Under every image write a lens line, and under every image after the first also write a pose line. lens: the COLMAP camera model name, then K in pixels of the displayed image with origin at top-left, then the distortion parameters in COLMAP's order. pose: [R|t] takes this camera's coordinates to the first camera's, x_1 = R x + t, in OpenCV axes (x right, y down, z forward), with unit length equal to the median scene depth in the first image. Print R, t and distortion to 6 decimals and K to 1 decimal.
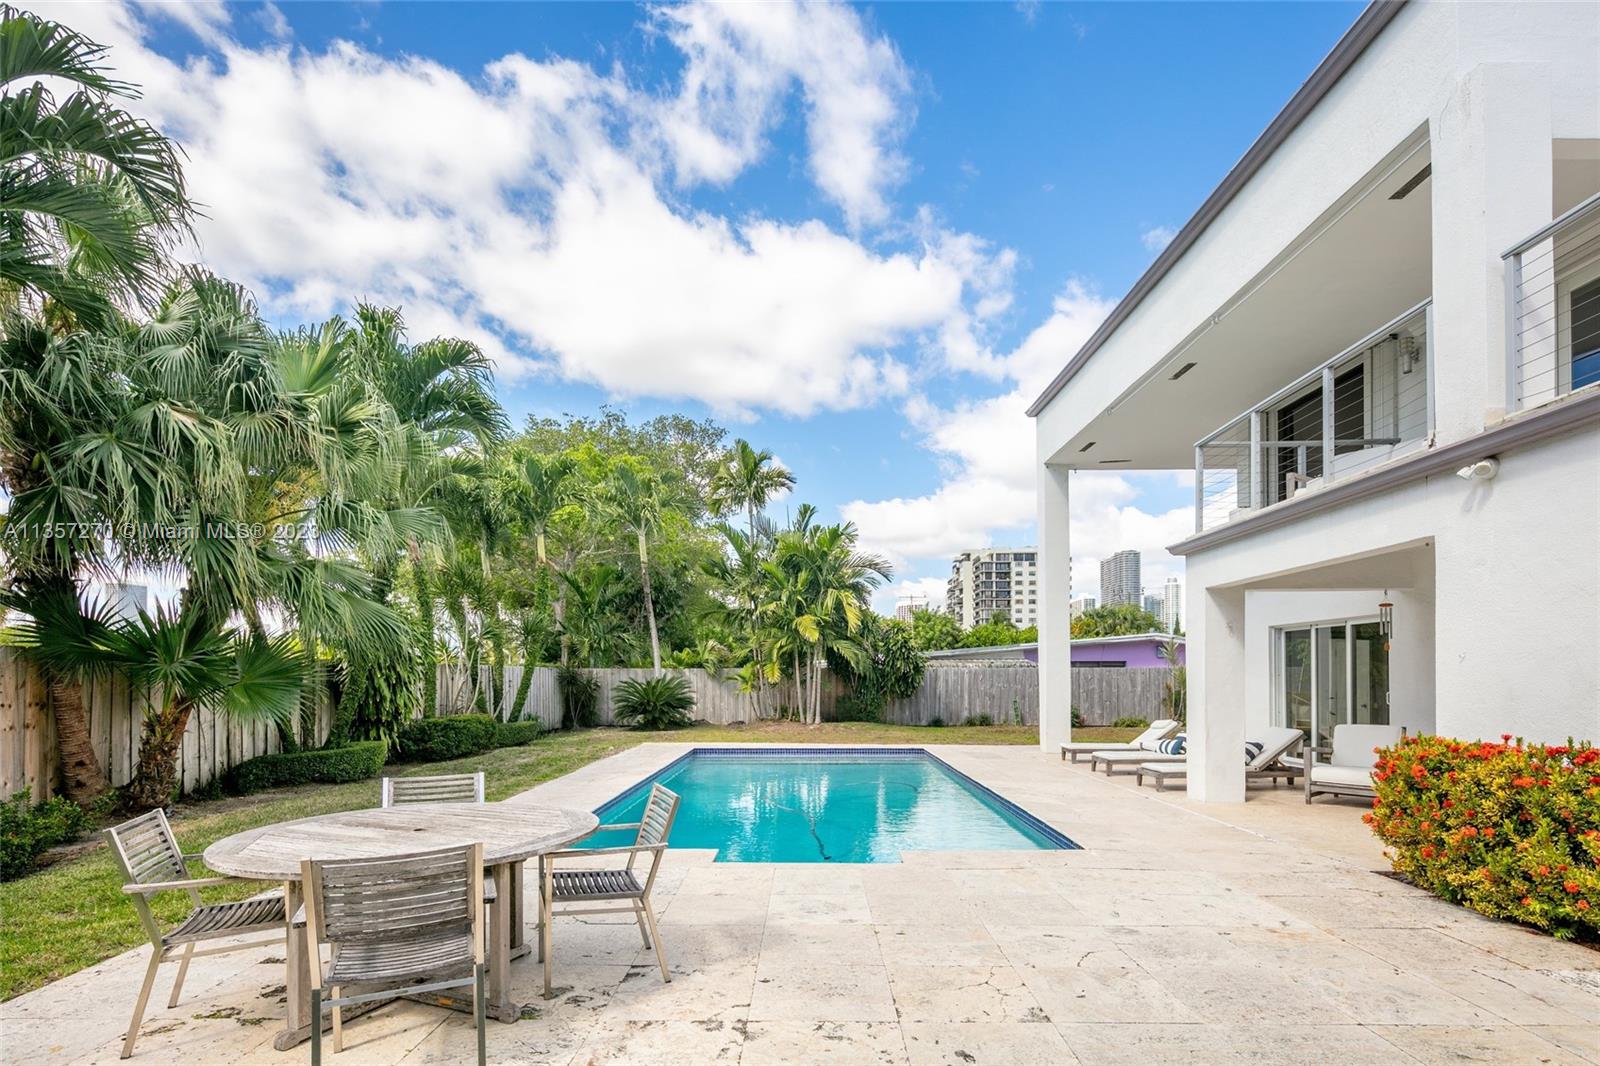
lens RADIAL K [[771.7, 0, 800.1], [0, 771.7, 677.9], [0, 0, 1]] dist [-0.002539, -0.000922]
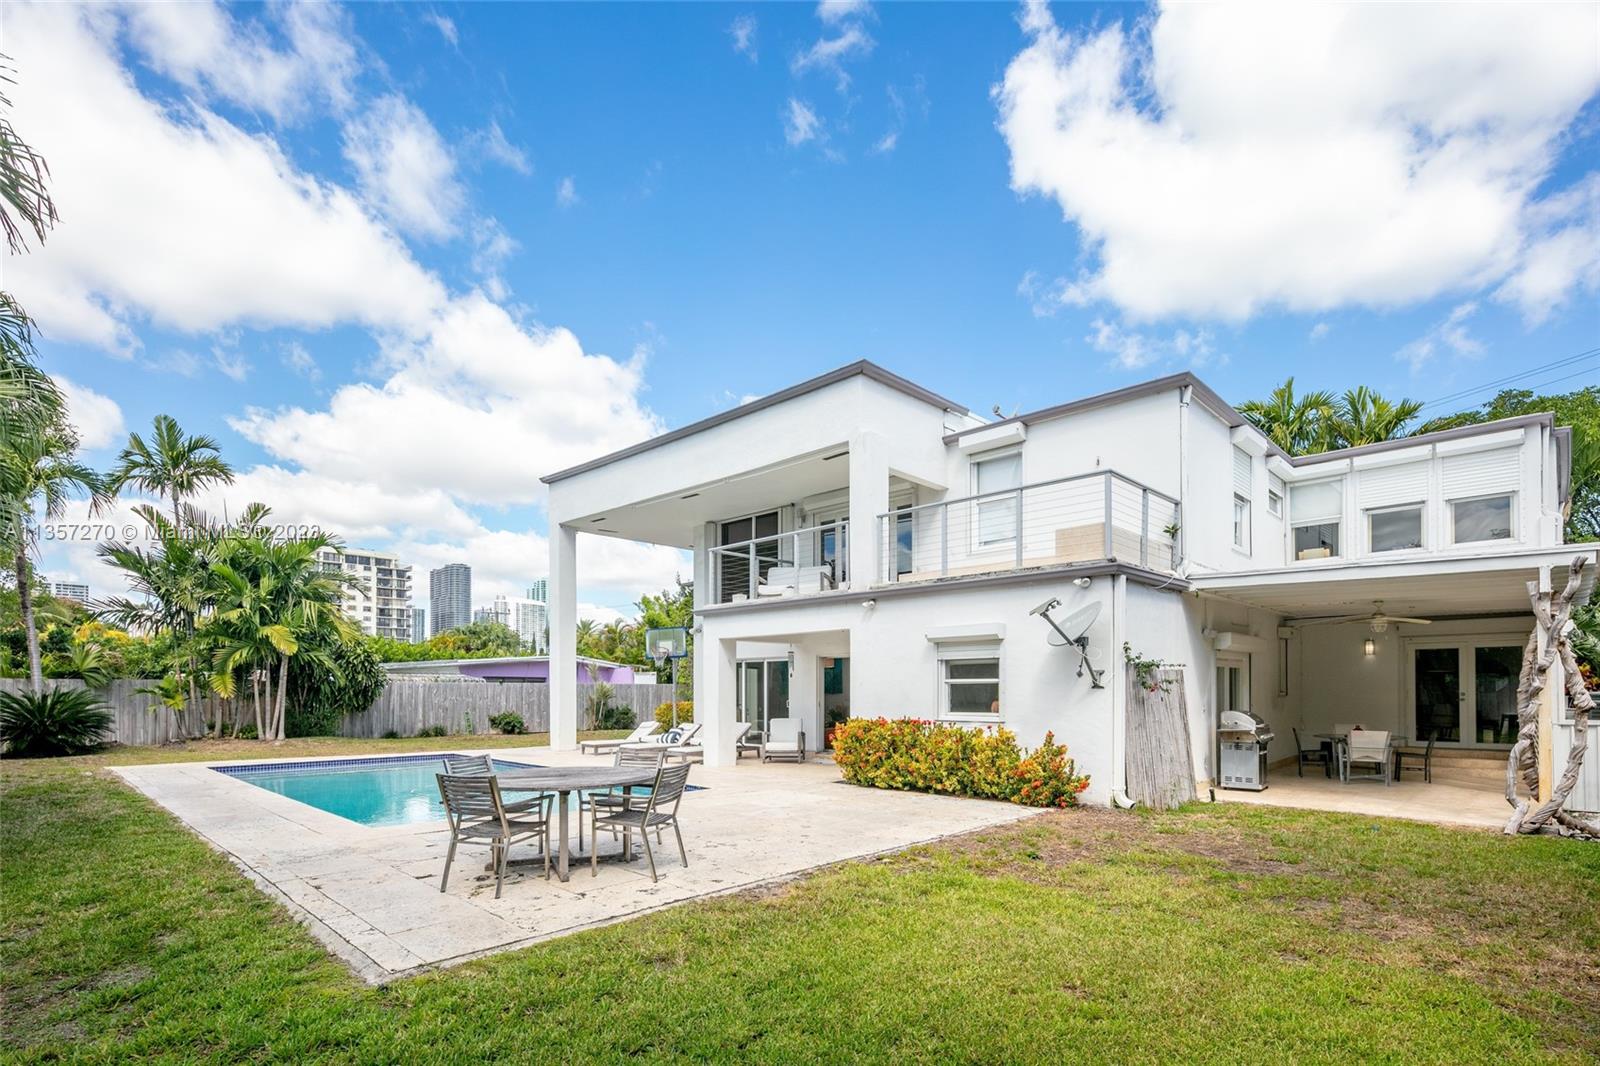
lens RADIAL K [[771.7, 0, 800.1], [0, 771.7, 677.9], [0, 0, 1]] dist [-0.002539, -0.000922]
pose [[0.679362, 0.013799, 0.733674, -0.250484], [-0.001111, 0.999841, -0.017776, -0.000422], [-0.733803, 0.011261, 0.679269, -0.112345]]
